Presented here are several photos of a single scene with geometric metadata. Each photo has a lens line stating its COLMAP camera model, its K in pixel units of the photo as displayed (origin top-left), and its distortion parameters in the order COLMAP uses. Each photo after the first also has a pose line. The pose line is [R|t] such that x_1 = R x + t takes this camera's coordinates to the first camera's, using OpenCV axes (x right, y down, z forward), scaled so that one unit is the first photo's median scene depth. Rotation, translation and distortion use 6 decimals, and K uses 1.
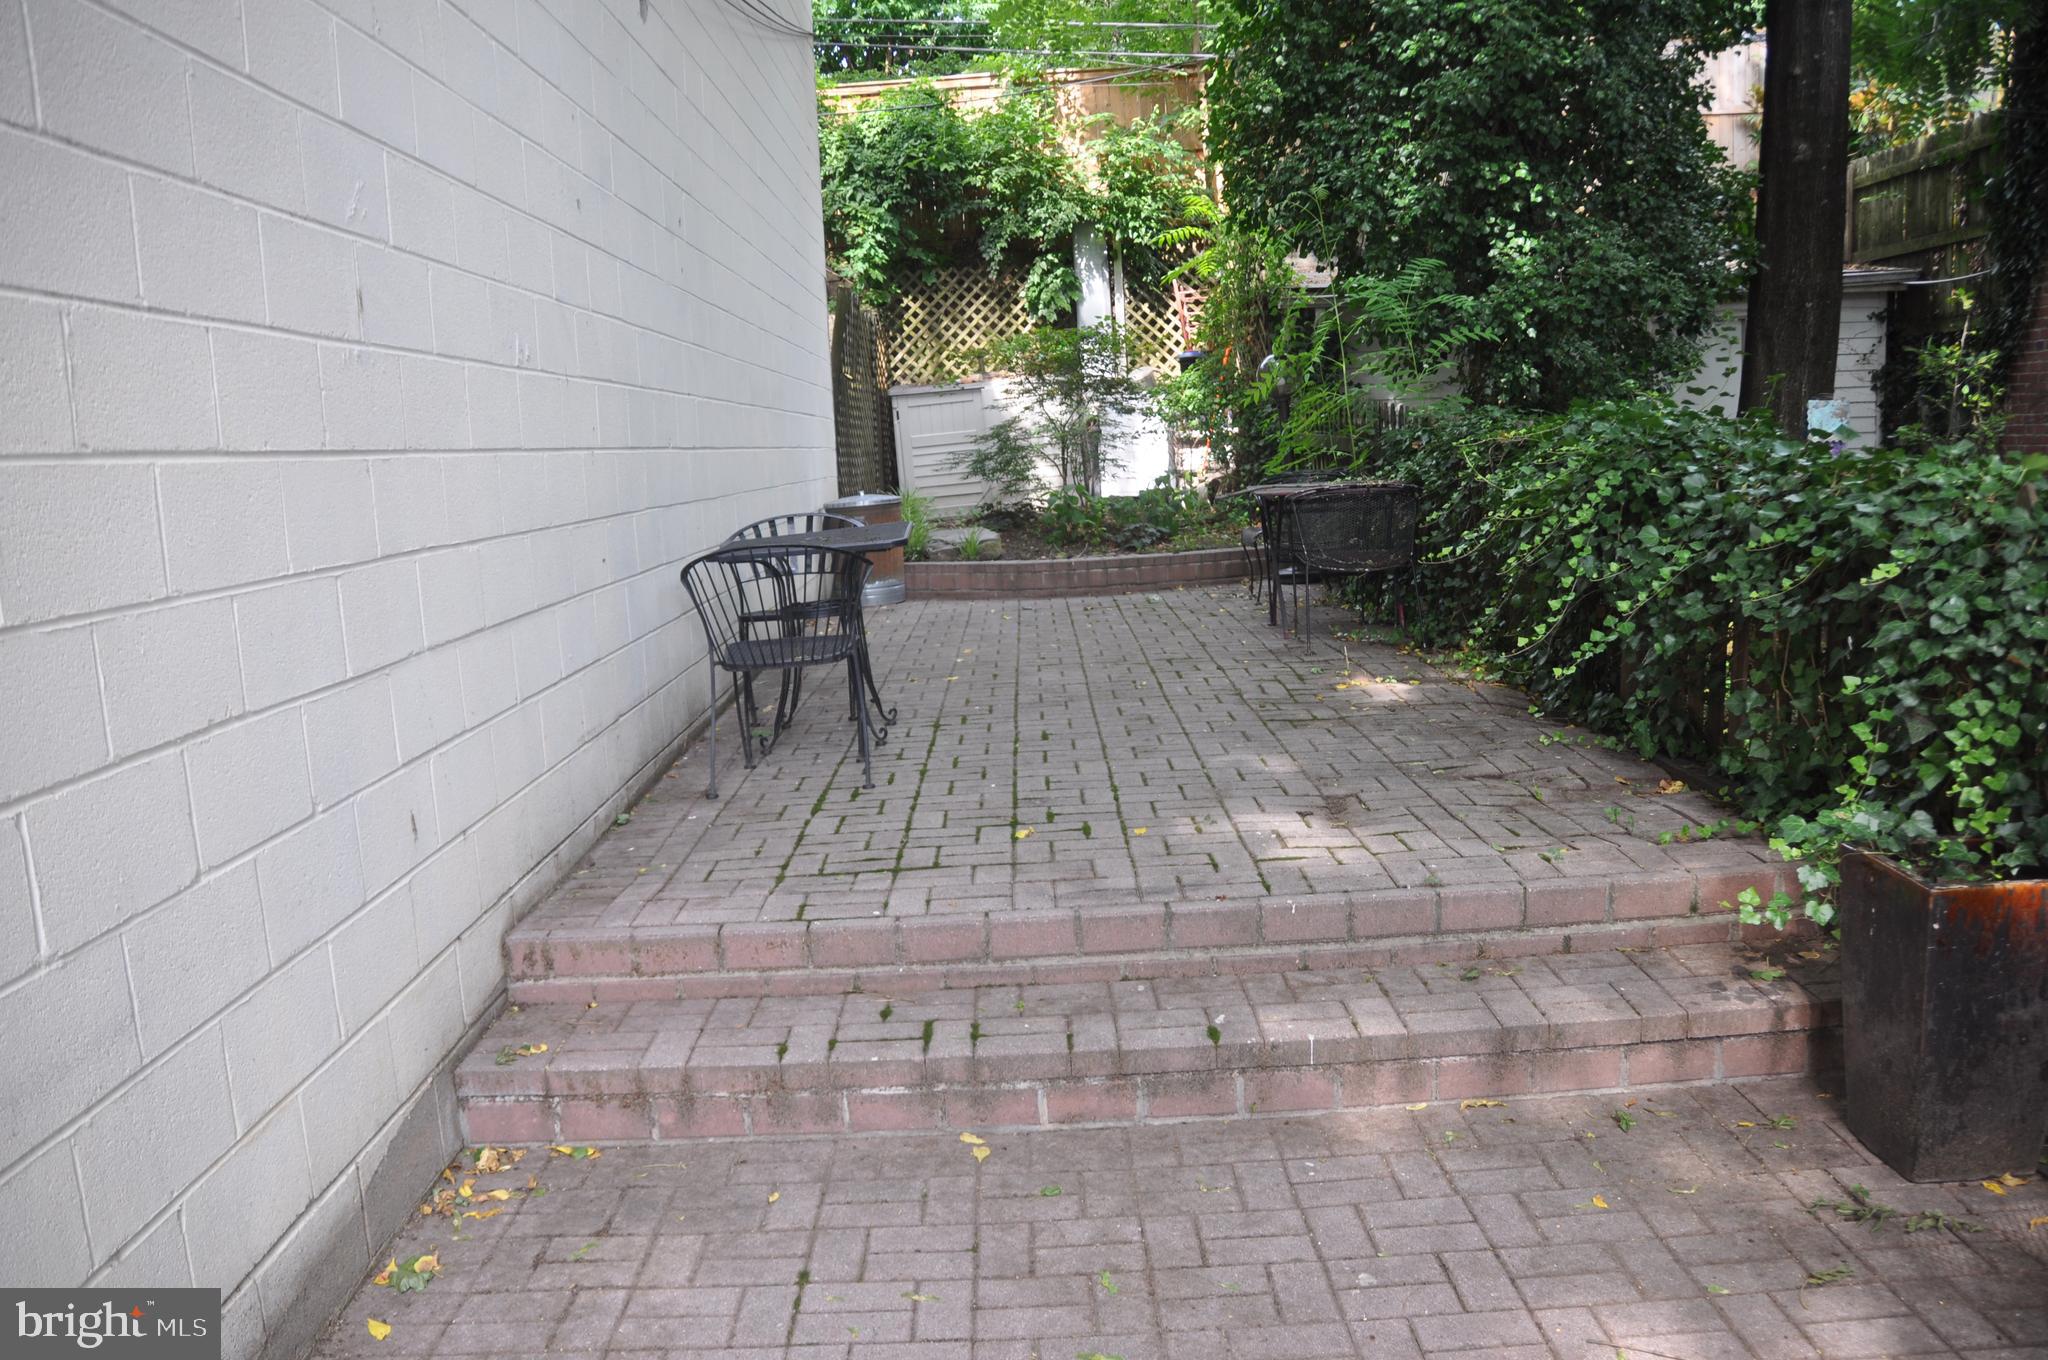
lens RADIAL K [[1601.8, 0, 1016.1], [0, 1601.8, 701.1], [0, 0, 1]] dist [-0.185439, 0.136836]
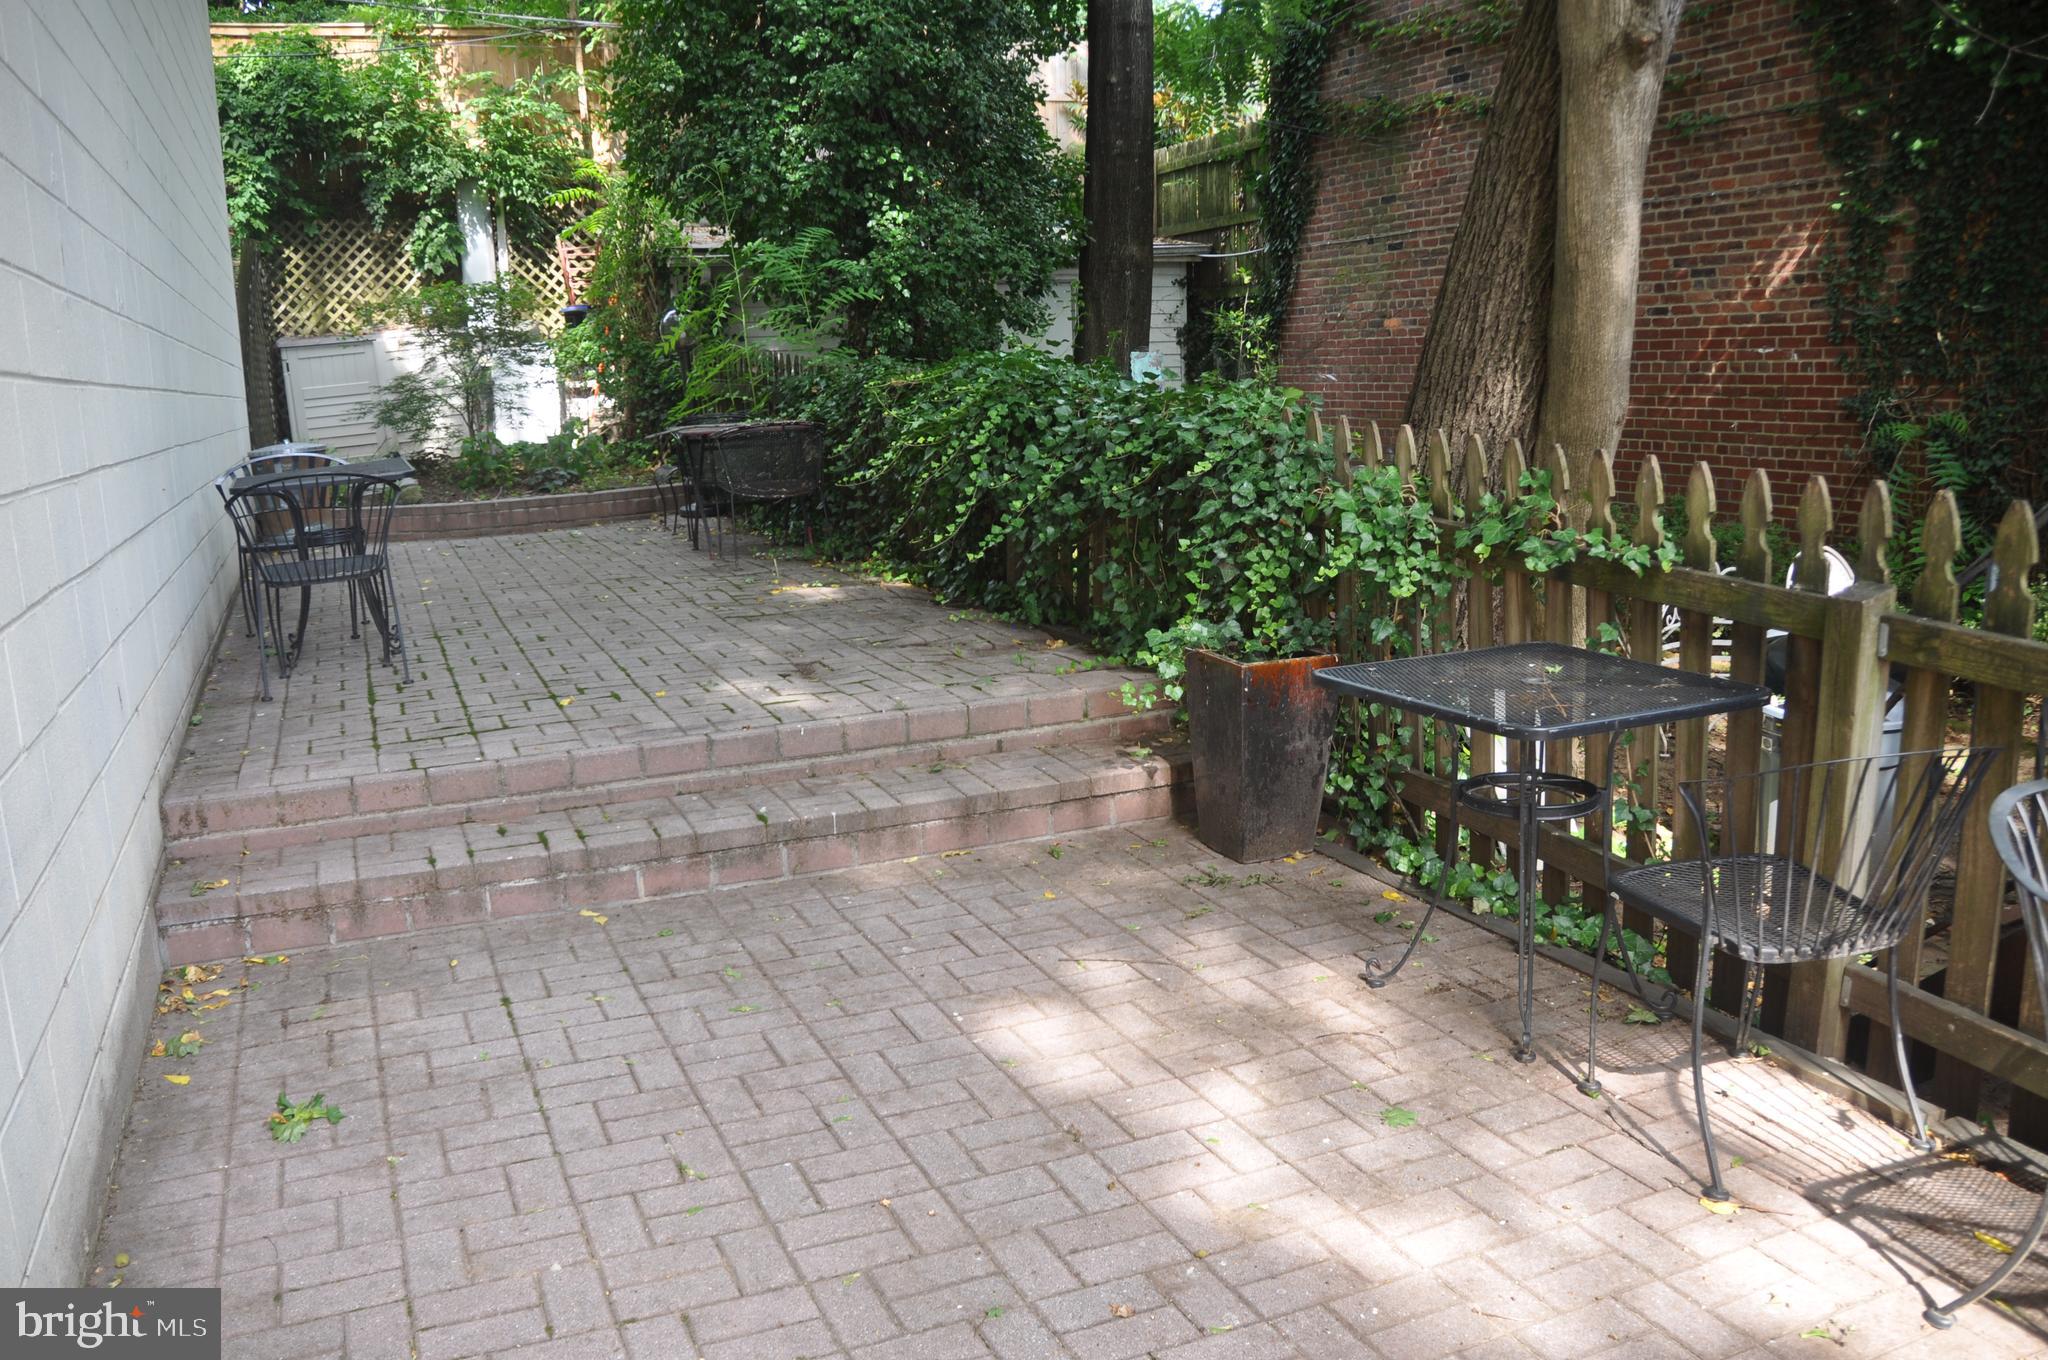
lens RADIAL K [[1601.8, 0, 1016.1], [0, 1601.8, 701.1], [0, 0, 1]] dist [-0.185439, 0.136836]
pose [[0.917641, -0.061739, 0.392585, -0.090382], [0.050409, 0.997962, 0.039115, 0.030608], [-0.394200, -0.016103, 0.918884, -0.146076]]
